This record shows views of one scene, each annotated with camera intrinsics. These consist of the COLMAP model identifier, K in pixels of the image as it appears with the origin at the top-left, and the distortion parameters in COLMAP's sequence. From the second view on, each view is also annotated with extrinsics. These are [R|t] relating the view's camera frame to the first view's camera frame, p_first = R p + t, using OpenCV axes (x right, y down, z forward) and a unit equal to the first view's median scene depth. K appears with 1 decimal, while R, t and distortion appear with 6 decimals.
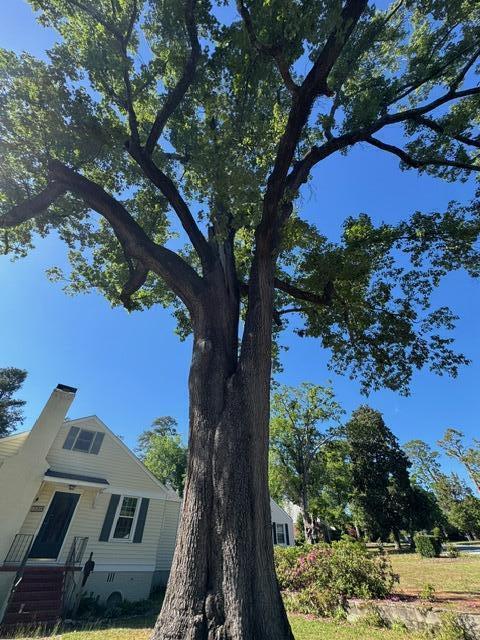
lens RADIAL K [[255.5, 0, 240.9], [0, 255.5, 320.3], [0, 0, 1]] dist [-0.004652, 0.000870]
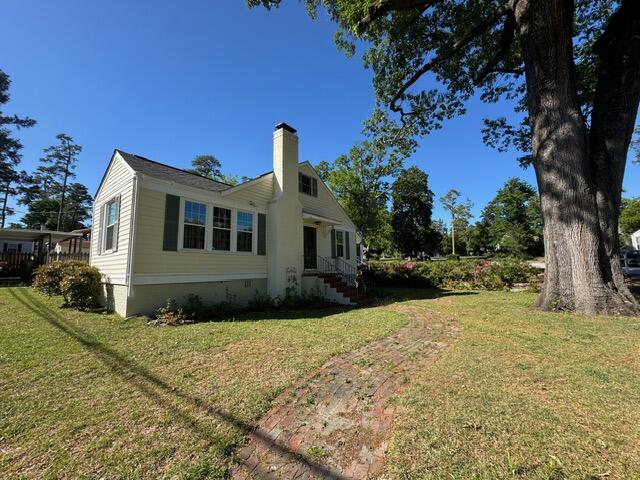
lens RADIAL K [[255.5, 0, 320.0], [0, 255.5, 240.0], [0, 0, 1]] dist [-0.004652, 0.000870]
pose [[0.961959, 0.014569, 0.272805, -0.861130], [-0.176139, 0.796389, 0.578567, 0.047095], [-0.208830, -0.604609, 0.768660, 0.066030]]
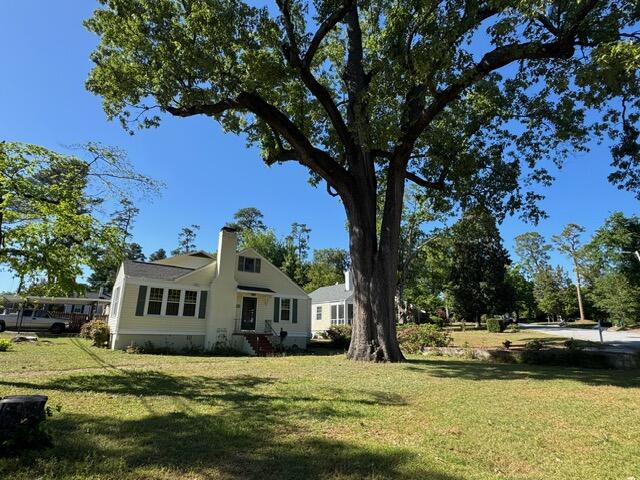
lens RADIAL K [[351.3, 0, 319.6], [0, 351.3, 242.2], [0, 0, 1]] dist [-0.001900, 0.000461]
pose [[0.999898, 0.005983, -0.012981, -0.216658], [0.000984, 0.877193, 0.480137, -0.555419], [0.014260, -0.480100, 0.877098, -0.608002]]
